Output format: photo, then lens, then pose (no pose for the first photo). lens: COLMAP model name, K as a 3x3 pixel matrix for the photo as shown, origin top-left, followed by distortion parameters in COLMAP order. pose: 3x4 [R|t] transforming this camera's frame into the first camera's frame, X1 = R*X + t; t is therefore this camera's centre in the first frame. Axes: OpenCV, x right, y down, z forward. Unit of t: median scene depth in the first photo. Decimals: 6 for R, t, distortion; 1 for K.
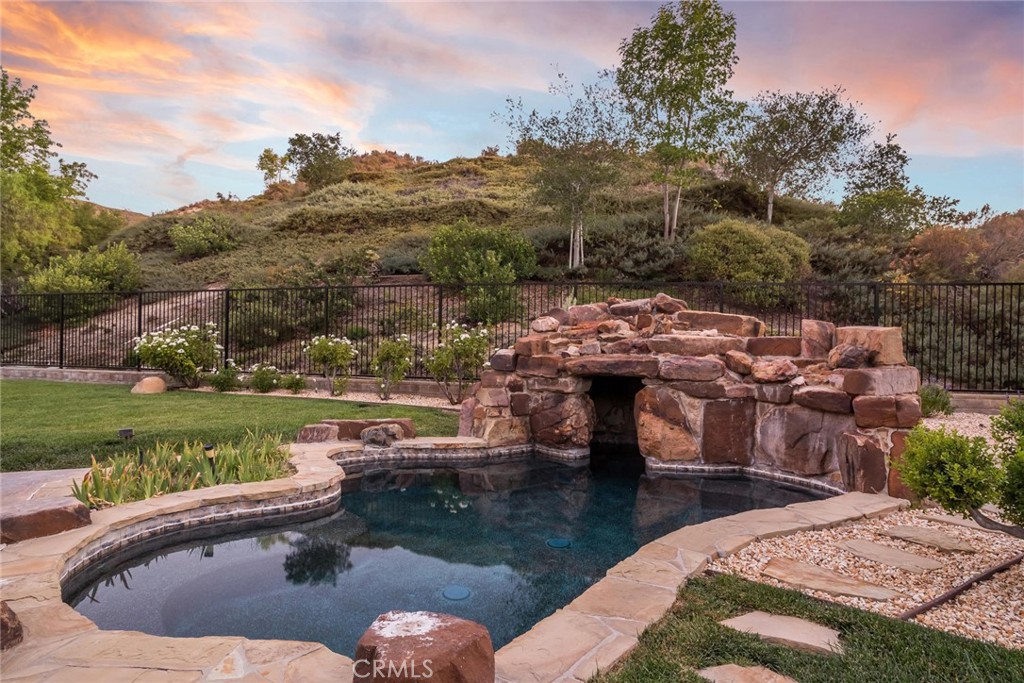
lens RADIAL K [[600.2, 0, 507.0], [0, 600.2, 344.0], [0, 0, 1]] dist [-0.017592, 0.001666]
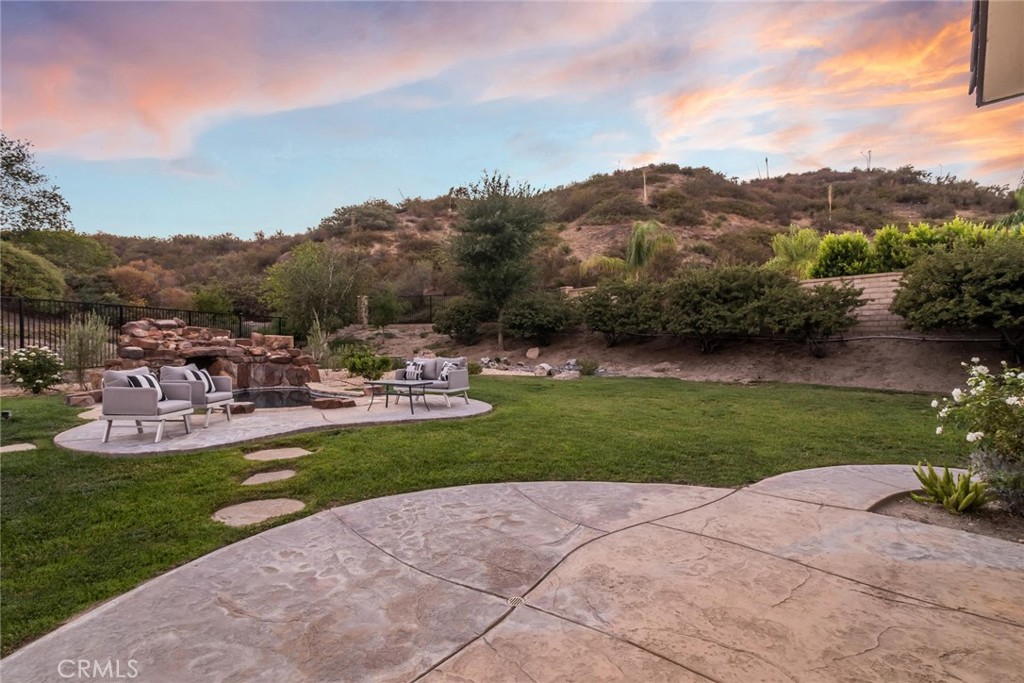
lens RADIAL K [[490.4, 0, 505.8], [0, 490.4, 345.6], [0, 0, 1]] dist [-0.025649, 0.003578]
pose [[-0.000066, -0.023620, 0.999721, -0.686333], [0.001437, 0.999720, 0.023620, -0.012821], [-0.999999, 0.001438, -0.000032, -0.058623]]
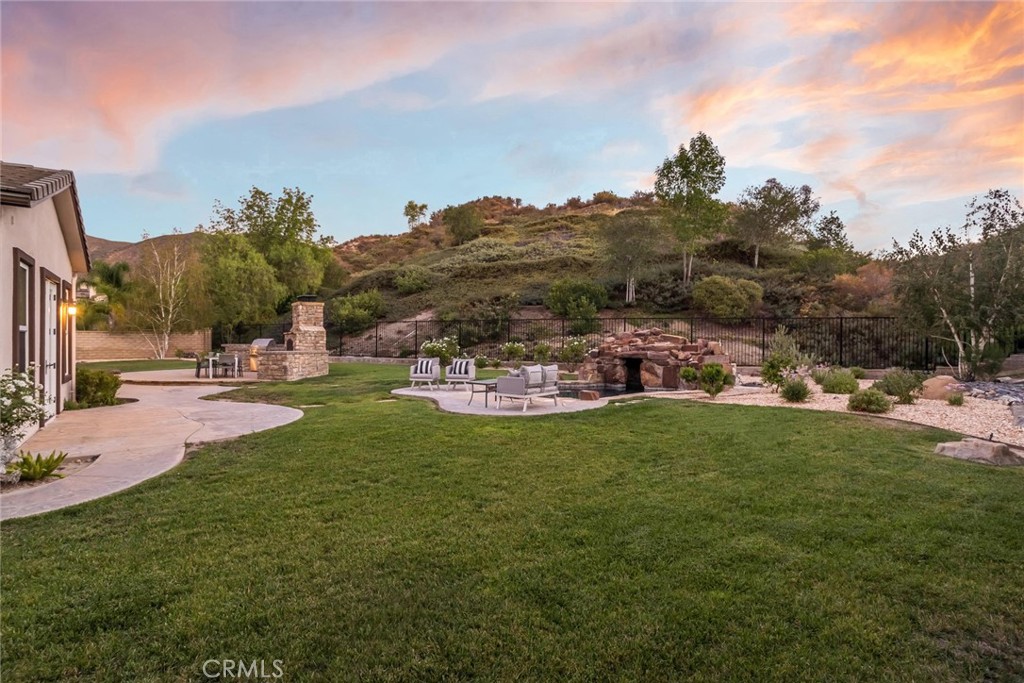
lens RADIAL K [[490.4, 0, 509.0], [0, 490.4, 338.2], [0, 0, 1]] dist [-0.025649, 0.003578]
pose [[0.987924, -0.007630, -0.154754, -0.020949], [0.007159, 0.999968, -0.003599, -0.017283], [0.154776, 0.002448, 0.987947, -0.608575]]
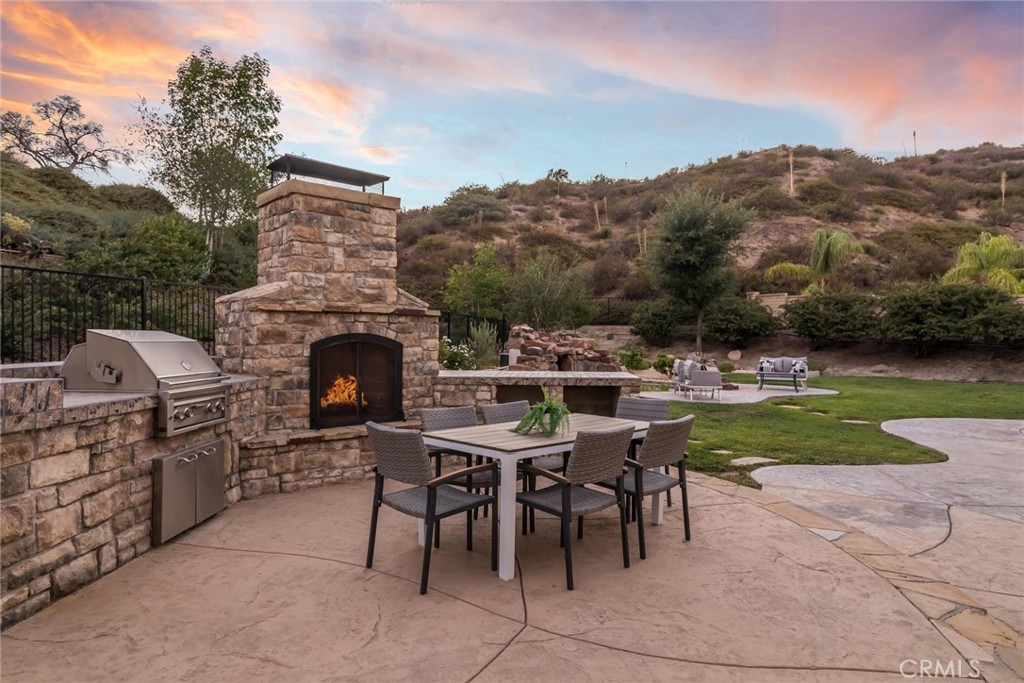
lens RADIAL K [[627.0, 0, 510.4], [0, 627.0, 337.9], [0, 0, 1]] dist [0.020221, 0.004328]
pose [[0.032078, -0.011190, 0.999423, -1.237638], [-0.009117, 0.999892, 0.011488, -0.027662], [-0.999444, -0.009480, 0.031973, 0.485526]]
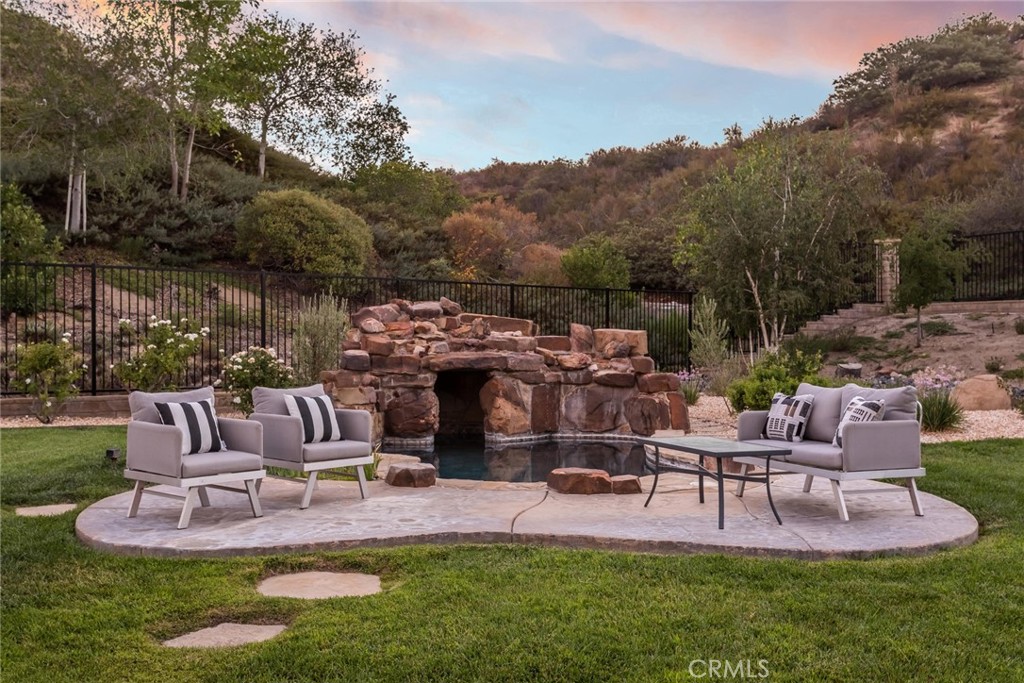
lens RADIAL K [[1027.8, 0, 505.9], [0, 1027.8, 342.2], [0, 0, 1]] dist [-0.011497, 0.000000]
pose [[0.661820, -0.014699, 0.749518, -0.545488], [0.008265, 0.999890, 0.012311, -0.011492], [-0.749617, -0.001953, 0.661869, -0.174374]]
